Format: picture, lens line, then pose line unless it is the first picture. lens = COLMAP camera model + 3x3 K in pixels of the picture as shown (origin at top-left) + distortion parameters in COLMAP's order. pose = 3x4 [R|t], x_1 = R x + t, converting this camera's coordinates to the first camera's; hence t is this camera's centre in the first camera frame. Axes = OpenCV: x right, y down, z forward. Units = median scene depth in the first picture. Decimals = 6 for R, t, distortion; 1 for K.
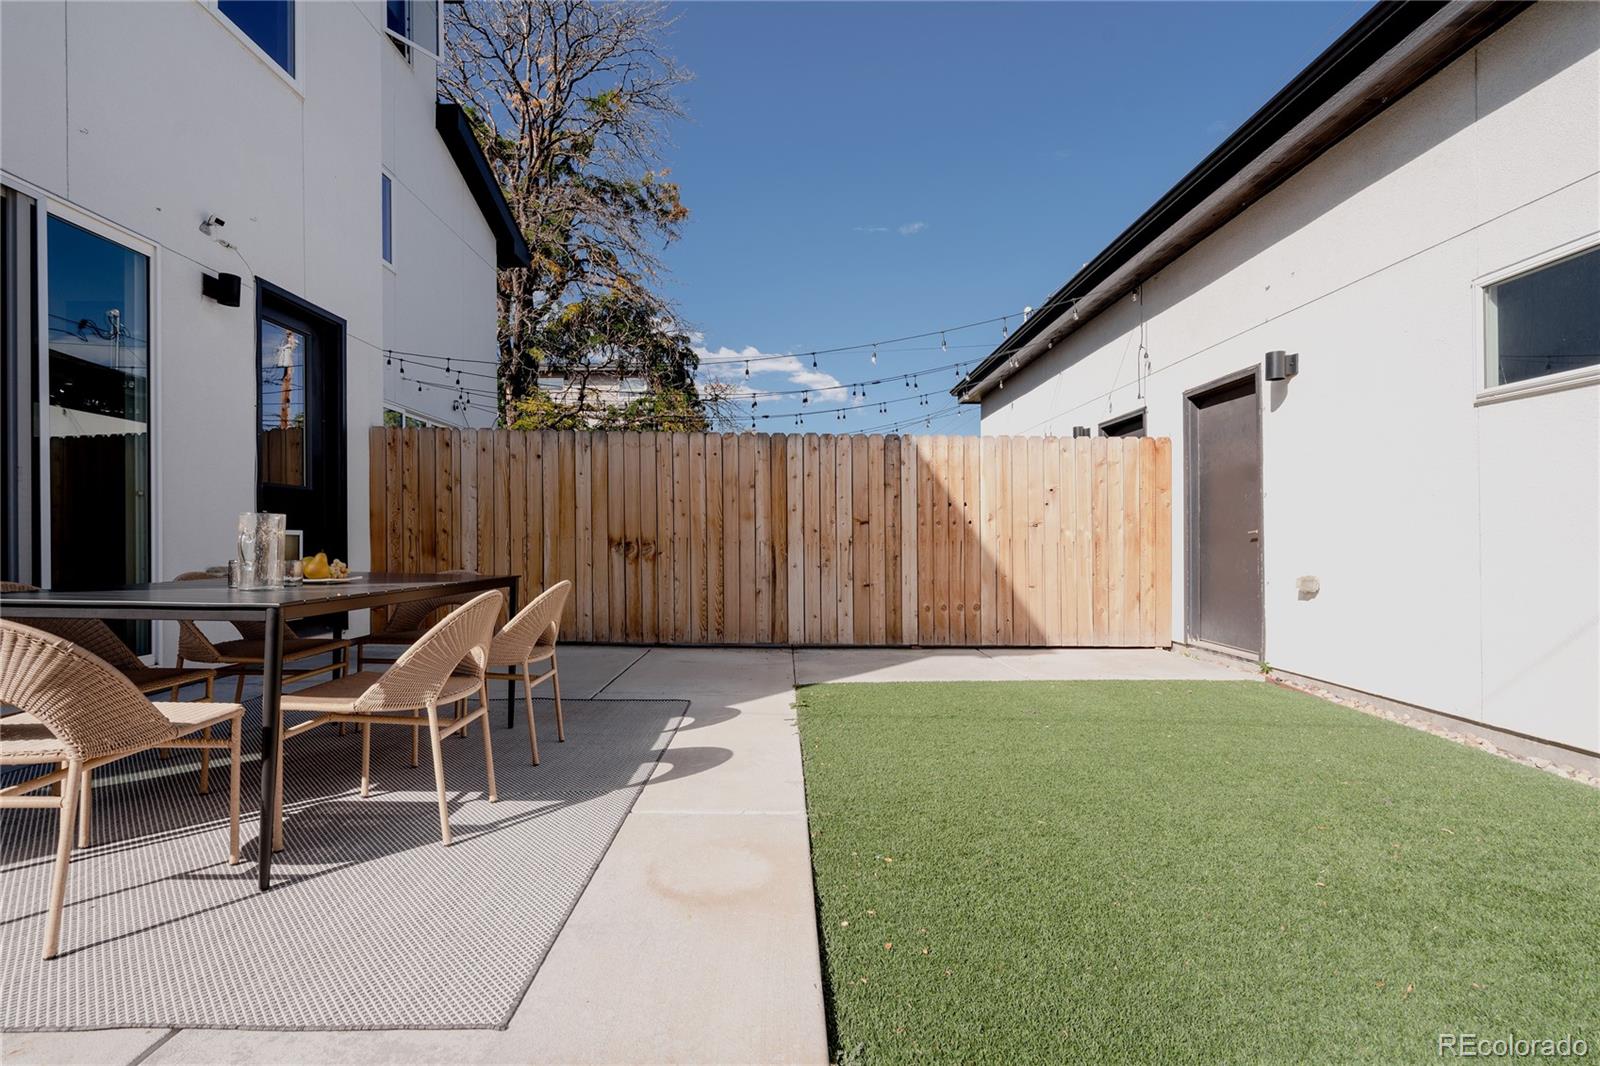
lens RADIAL K [[729.7, 0, 778.4], [0, 729.7, 546.2], [0, 0, 1]] dist [0.002142, 0.001044]
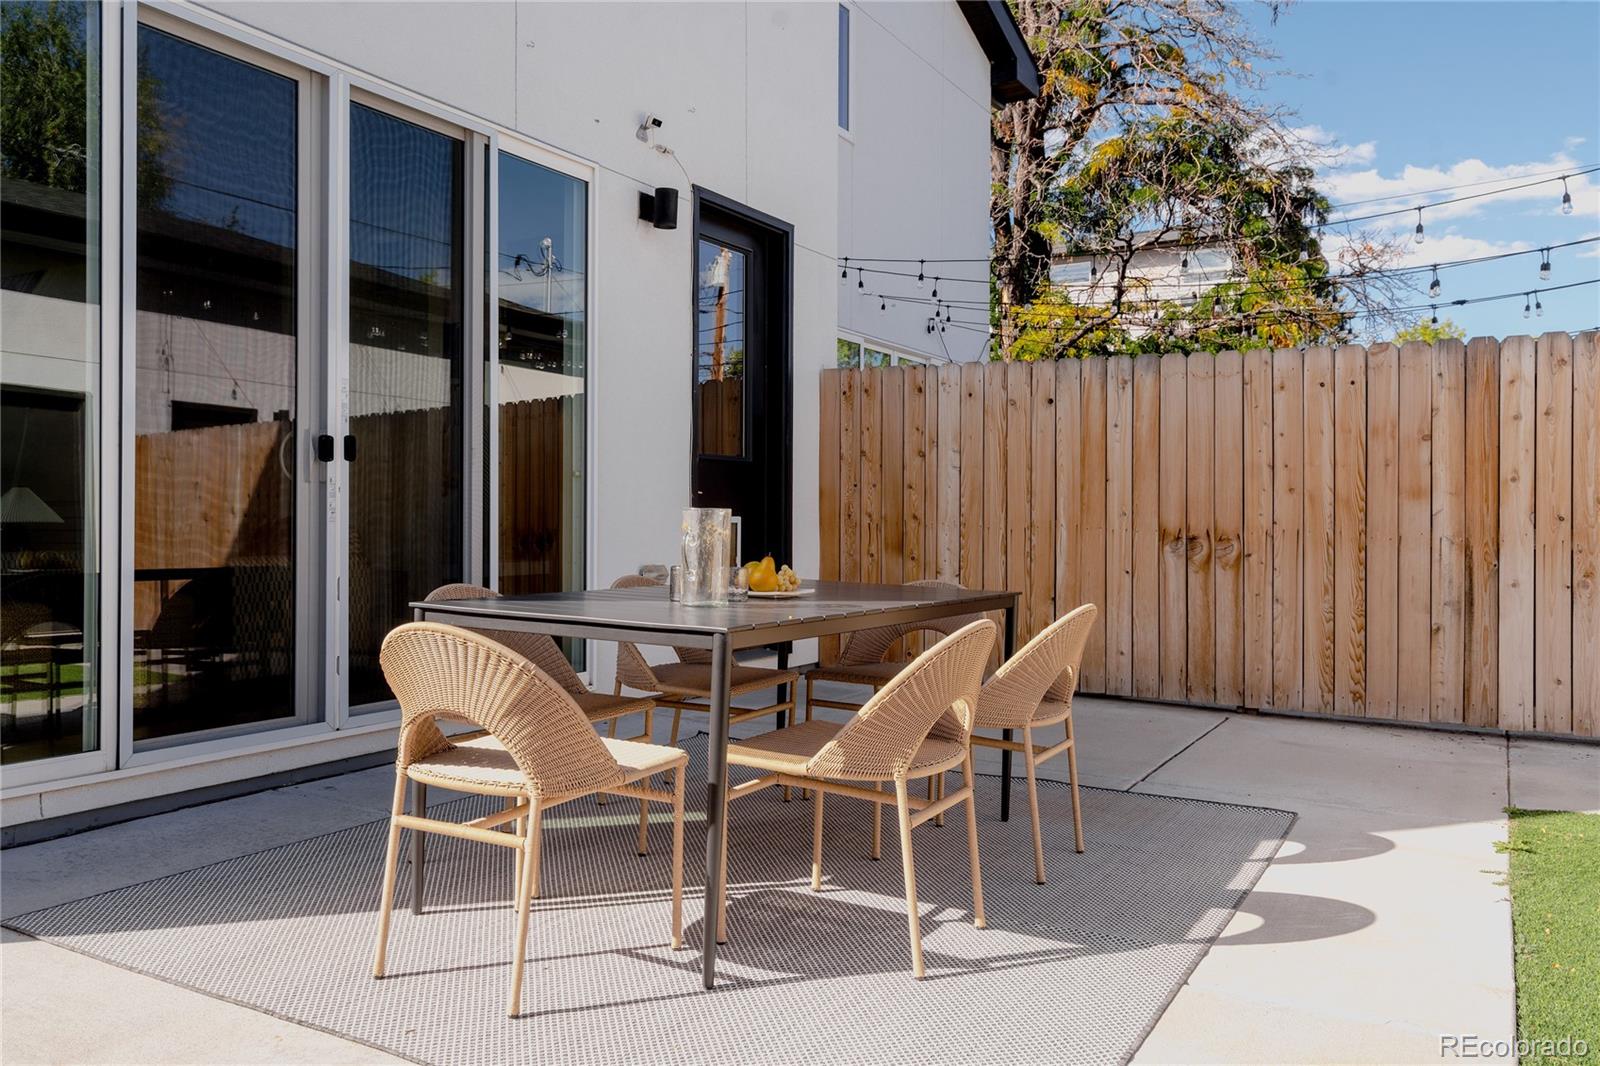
lens RADIAL K [[1196.7, 0, 800.0], [0, 1196.7, 533.0], [0, 0, 1]] dist [0.007955, -0.002928]
pose [[0.866715, 0.010534, -0.498692, 0.010264], [-0.010578, 0.999940, 0.002738, -0.011622], [0.498691, 0.002902, 0.866775, -0.031491]]
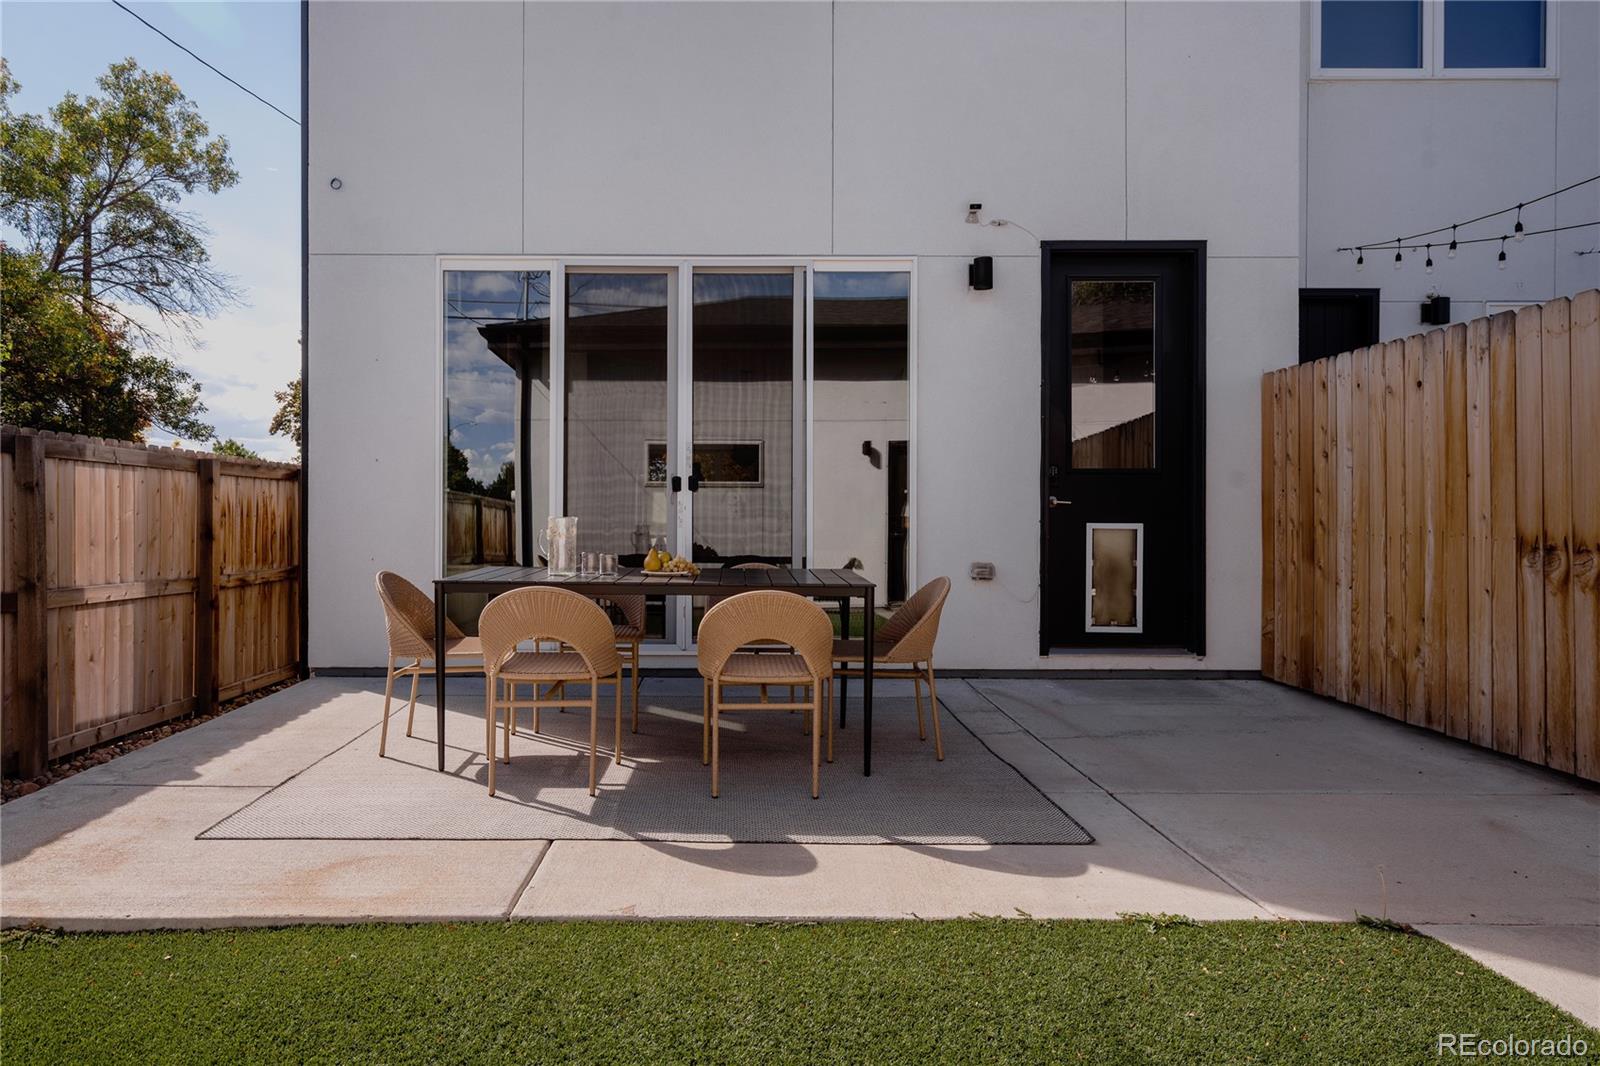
lens RADIAL K [[1076.8, 0, 800.0], [0, 1076.8, 533.0], [0, 0, 1]] dist [0.009312, 0.003706]
pose [[0.002114, 0.008377, -0.999963, 0.708828], [-0.013116, 0.999879, 0.008349, -0.020385], [0.999912, 0.013097, 0.002223, 0.814214]]
